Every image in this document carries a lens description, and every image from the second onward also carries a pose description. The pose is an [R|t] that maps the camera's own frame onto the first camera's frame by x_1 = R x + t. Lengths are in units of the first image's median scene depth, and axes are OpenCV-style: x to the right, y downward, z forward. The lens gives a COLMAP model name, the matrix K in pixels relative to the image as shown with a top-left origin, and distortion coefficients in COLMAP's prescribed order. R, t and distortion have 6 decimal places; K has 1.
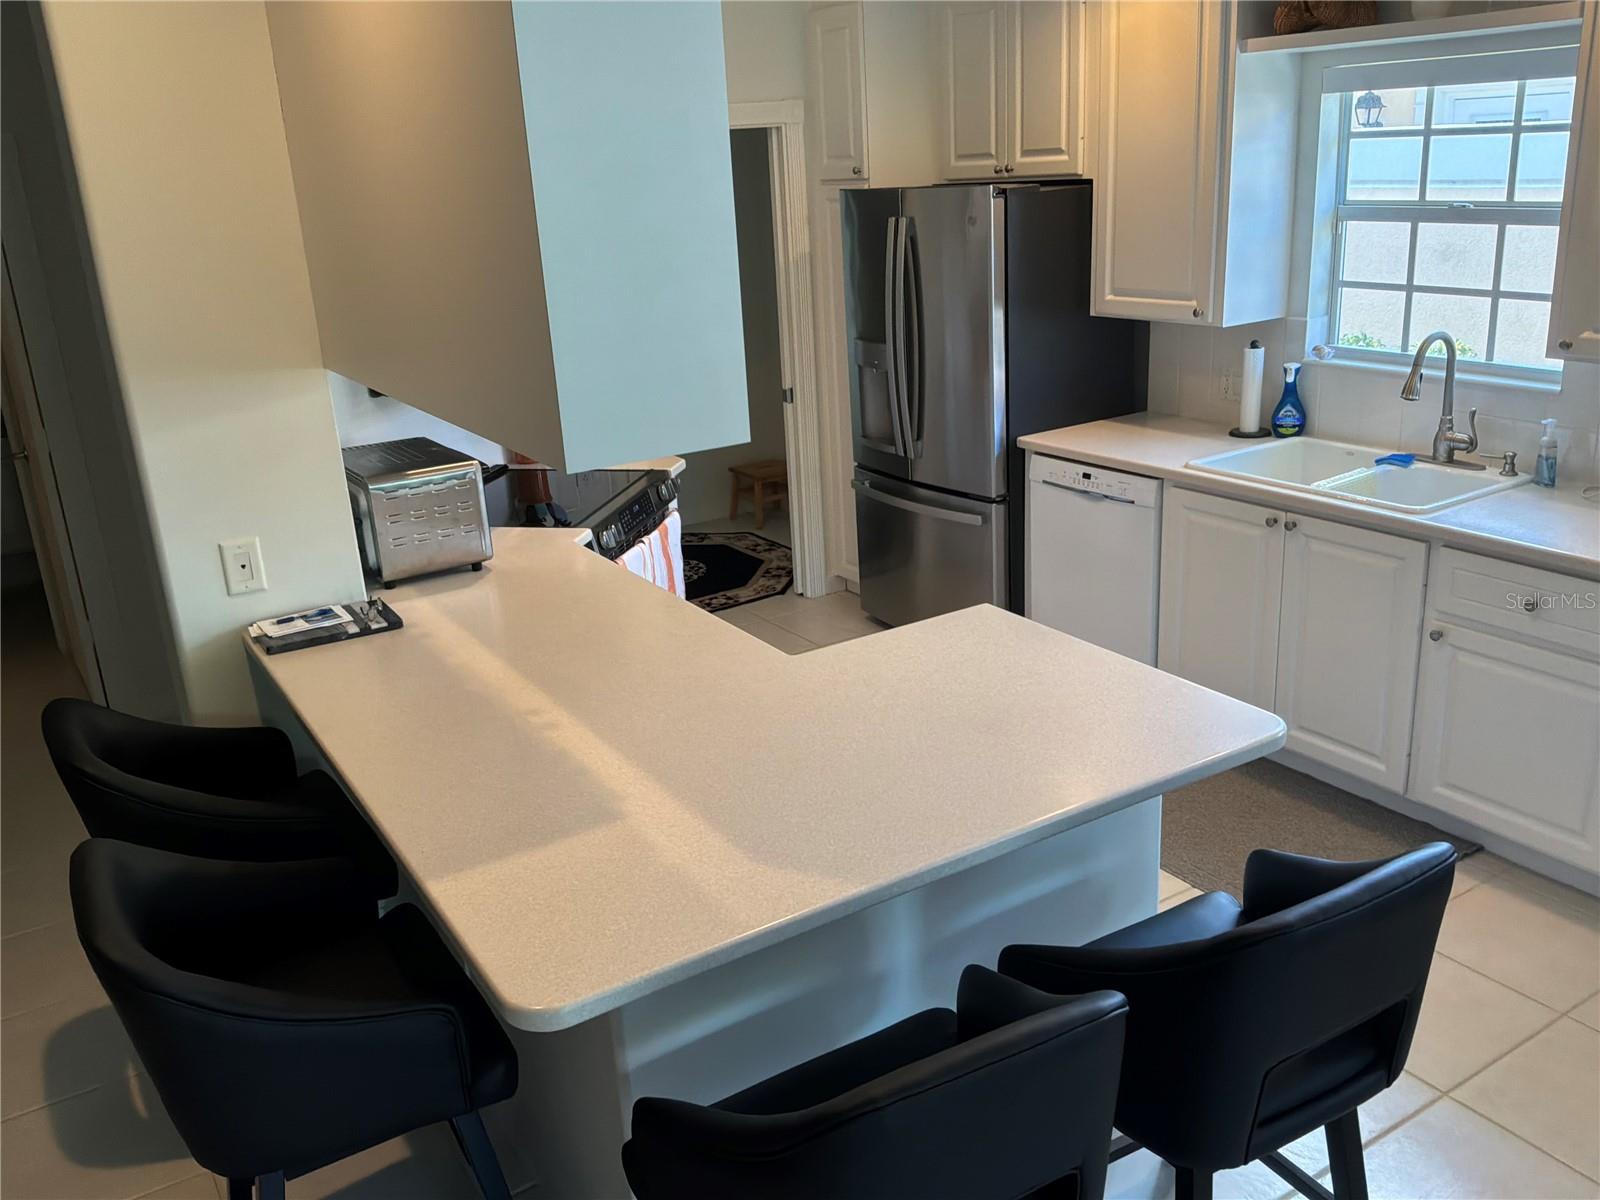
lens RADIAL K [[1328.9, 0, 795.6], [0, 1328.9, 603.4], [0, 0, 1]] dist [0.148762, -0.309847]
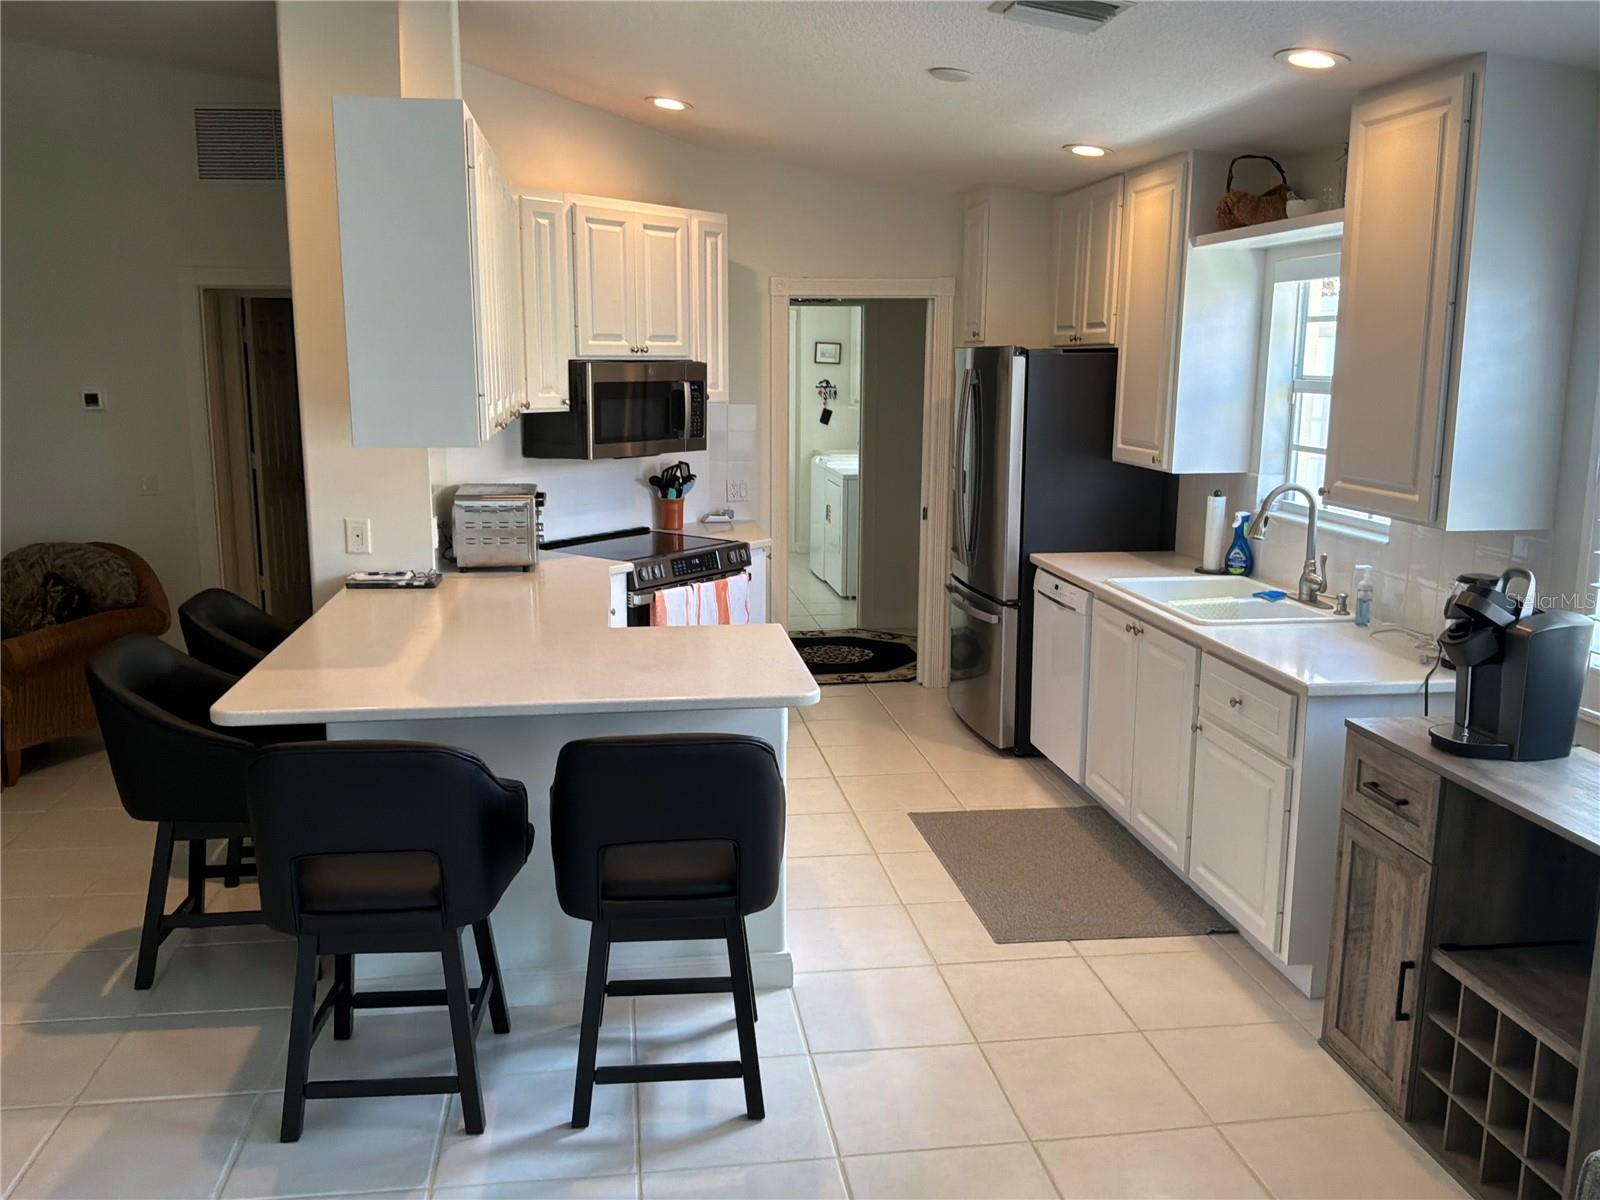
lens RADIAL K [[1328.9, 0, 795.6], [0, 1328.9, 603.4], [0, 0, 1]] dist [0.148762, -0.309847]
pose [[0.912220, 0.134230, -0.387088, 0.473919], [-0.182972, 0.978826, -0.091771, 0.070458], [0.366573, 0.154541, 0.917465, -0.165560]]
